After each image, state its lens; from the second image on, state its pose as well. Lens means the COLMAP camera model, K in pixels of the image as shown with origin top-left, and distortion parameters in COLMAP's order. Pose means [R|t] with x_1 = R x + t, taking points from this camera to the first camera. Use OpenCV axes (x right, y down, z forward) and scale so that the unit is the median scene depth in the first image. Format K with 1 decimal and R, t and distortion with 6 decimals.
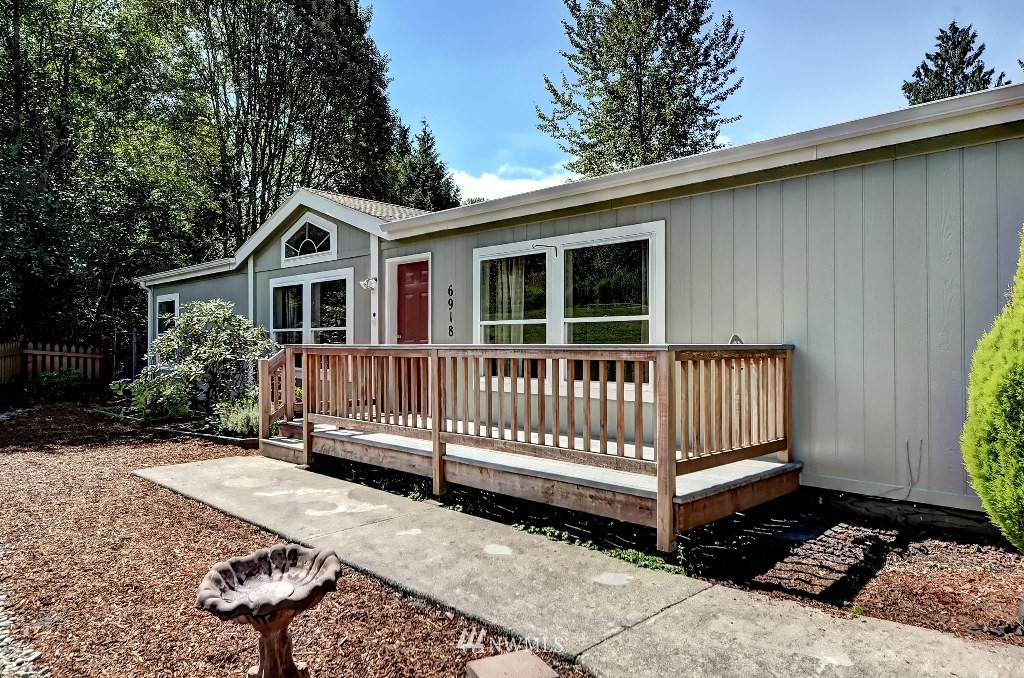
lens RADIAL K [[671.9, 0, 535.1], [0, 671.9, 343.3], [0, 0, 1]] dist [0.025127, -0.018808]
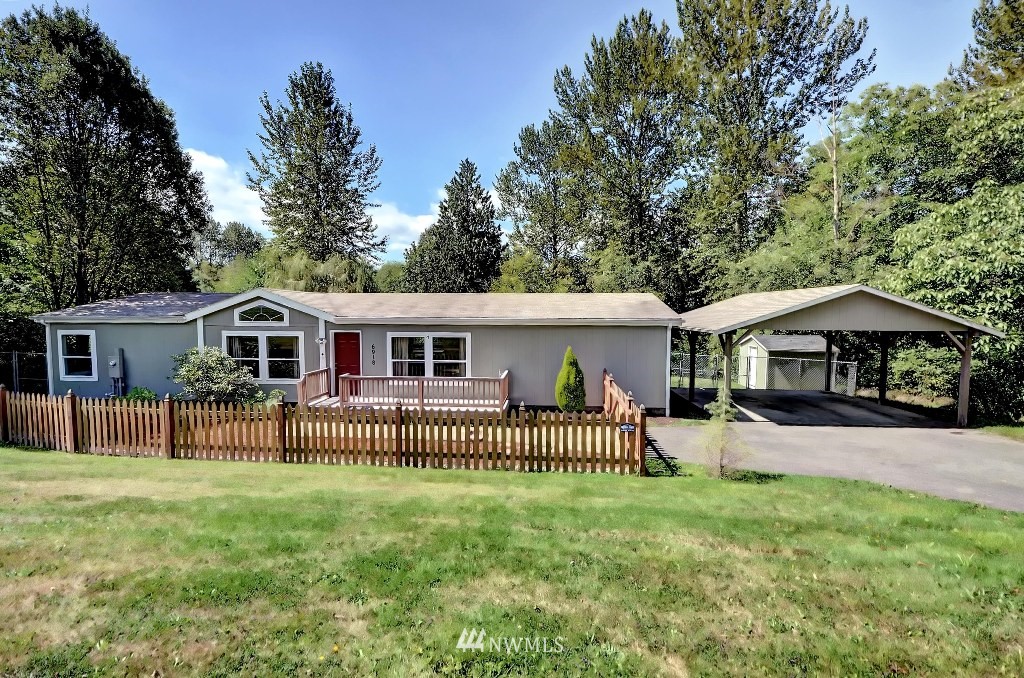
lens RADIAL K [[450.7, 0, 519.2], [0, 450.7, 343.2], [0, 0, 1]] dist [0.003738, -0.001578]
pose [[0.753687, -0.044106, 0.655751, -0.613900], [-0.009308, 0.996929, 0.077753, -0.170399], [-0.657167, -0.064705, 0.750962, -0.474473]]
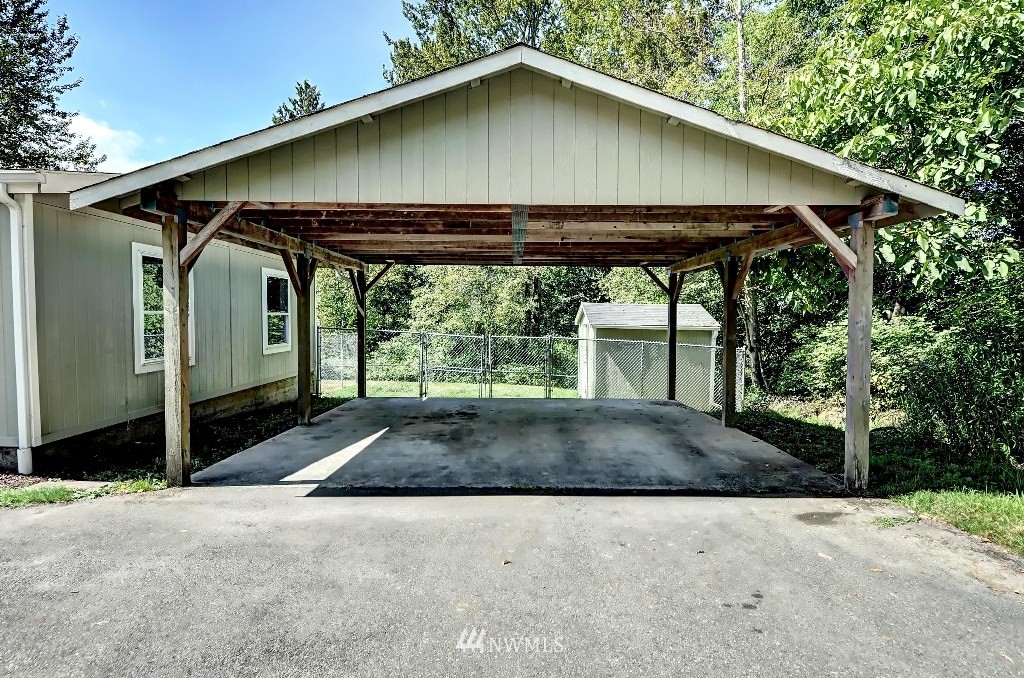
lens RADIAL K [[555.0, 0, 509.7], [0, 555.0, 338.6], [0, 0, 1]] dist [0.001089, 0.001235]
pose [[0.715874, -0.031026, 0.697540, 0.437445], [-0.006910, 0.998649, 0.051510, -0.035684], [-0.698195, -0.041695, 0.714692, -0.491056]]
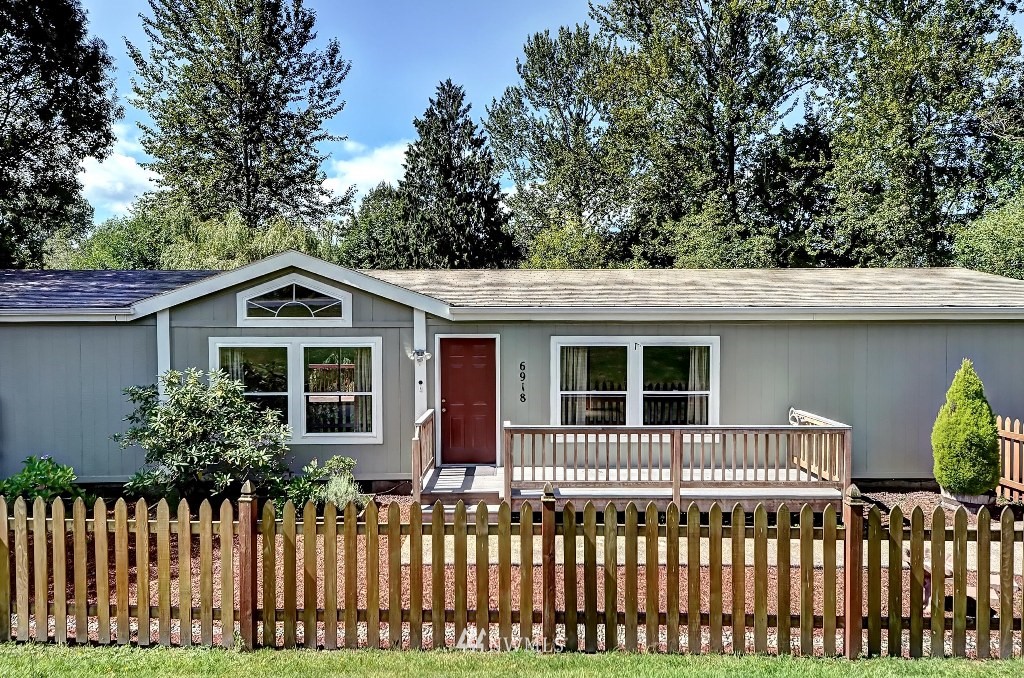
lens RADIAL K [[671.9, 0, 511.0], [0, 671.9, 338.1], [0, 0, 1]] dist [0.025127, -0.018808]
pose [[0.709509, -0.018763, 0.704446, -0.767551], [-0.002832, 0.999561, 0.029475, -0.125449], [-0.704690, -0.022908, 0.709145, 0.089524]]
